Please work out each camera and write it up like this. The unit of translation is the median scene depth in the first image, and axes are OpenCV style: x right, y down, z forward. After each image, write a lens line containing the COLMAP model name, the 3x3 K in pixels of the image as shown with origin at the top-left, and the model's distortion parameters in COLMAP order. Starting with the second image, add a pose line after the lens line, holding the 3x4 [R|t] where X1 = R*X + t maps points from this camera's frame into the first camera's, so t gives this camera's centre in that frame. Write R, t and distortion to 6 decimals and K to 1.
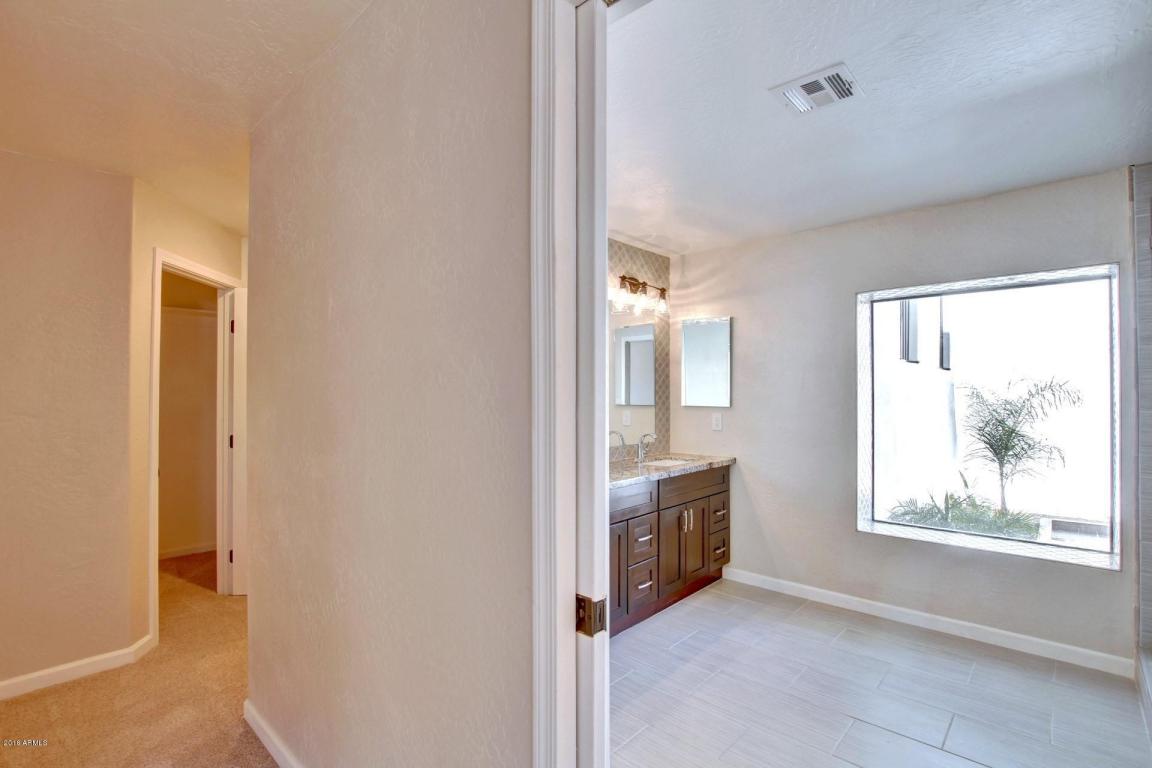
lens RADIAL K [[535.3, 0, 576.0], [0, 535.3, 384.0], [0, 0, 1]] dist [-0.014537, 0.001003]
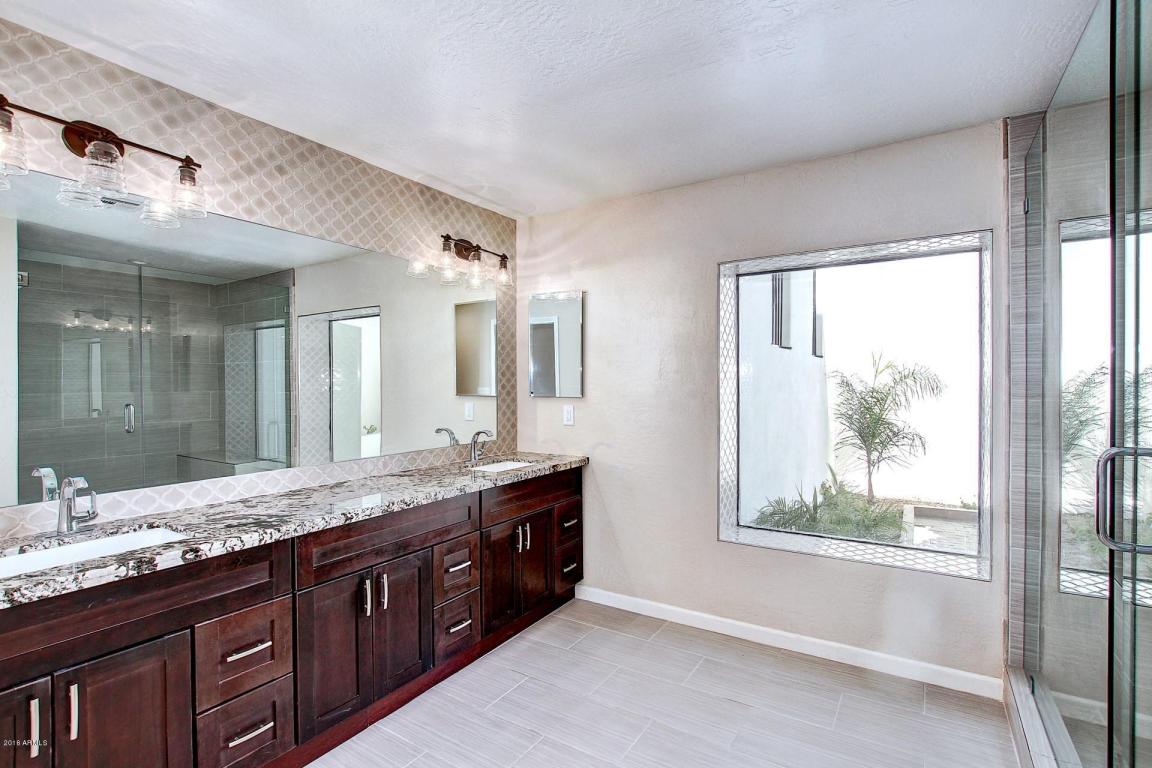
lens RADIAL K [[535.3, 0, 576.0], [0, 535.3, 384.0], [0, 0, 1]] dist [-0.014537, 0.001003]
pose [[0.984979, -0.005006, 0.172600, 0.133187], [0.001814, 0.999825, 0.018644, 0.005691], [-0.172663, -0.018051, 0.984815, 0.168521]]
